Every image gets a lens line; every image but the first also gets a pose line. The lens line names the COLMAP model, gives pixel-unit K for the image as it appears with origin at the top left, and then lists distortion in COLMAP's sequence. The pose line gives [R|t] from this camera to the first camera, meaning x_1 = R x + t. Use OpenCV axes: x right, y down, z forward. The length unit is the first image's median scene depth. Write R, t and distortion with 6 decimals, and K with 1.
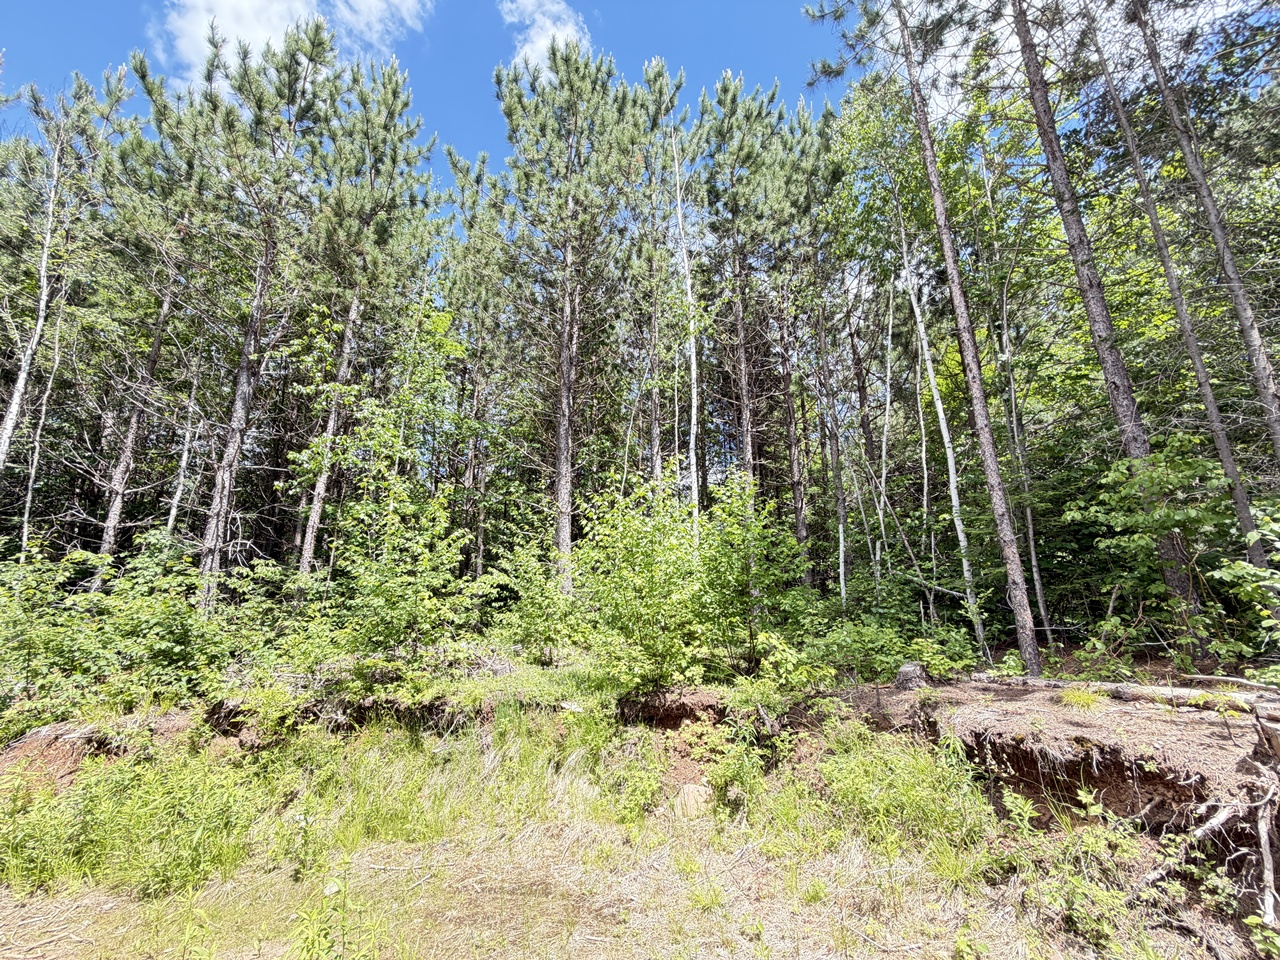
lens RADIAL K [[507.8, 0, 636.3], [0, 507.8, 479.4], [0, 0, 1]] dist [-0.000439, 0.000070]
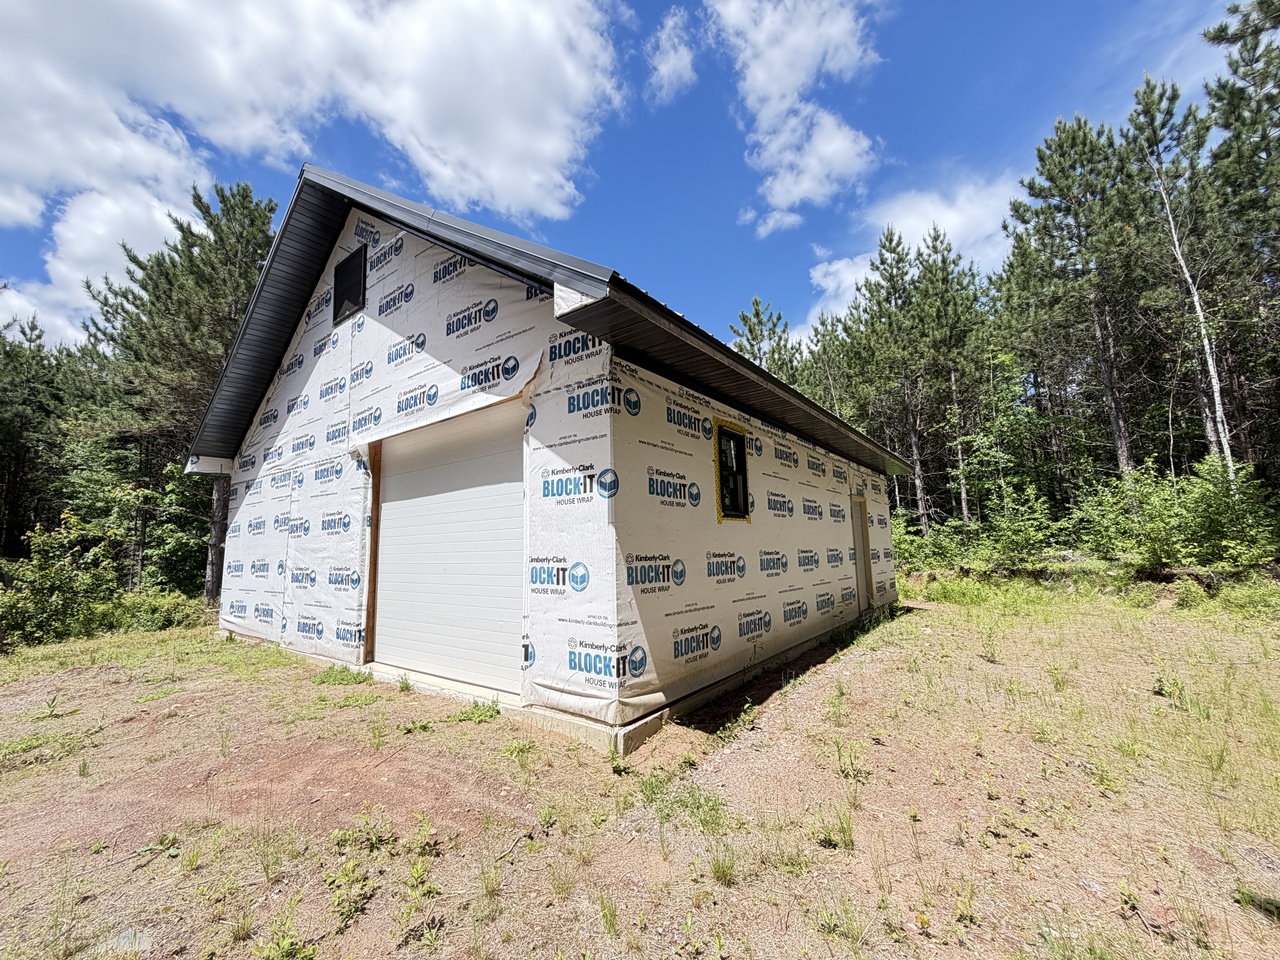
lens RADIAL K [[507.8, 0, 636.6], [0, 507.8, 487.2], [0, 0, 1]] dist [-0.000439, 0.000070]
pose [[0.467164, -0.122173, -0.875689, 0.976338], [0.251315, 0.967905, -0.000966, -0.503799], [0.847702, -0.219623, 0.482875, -1.966505]]
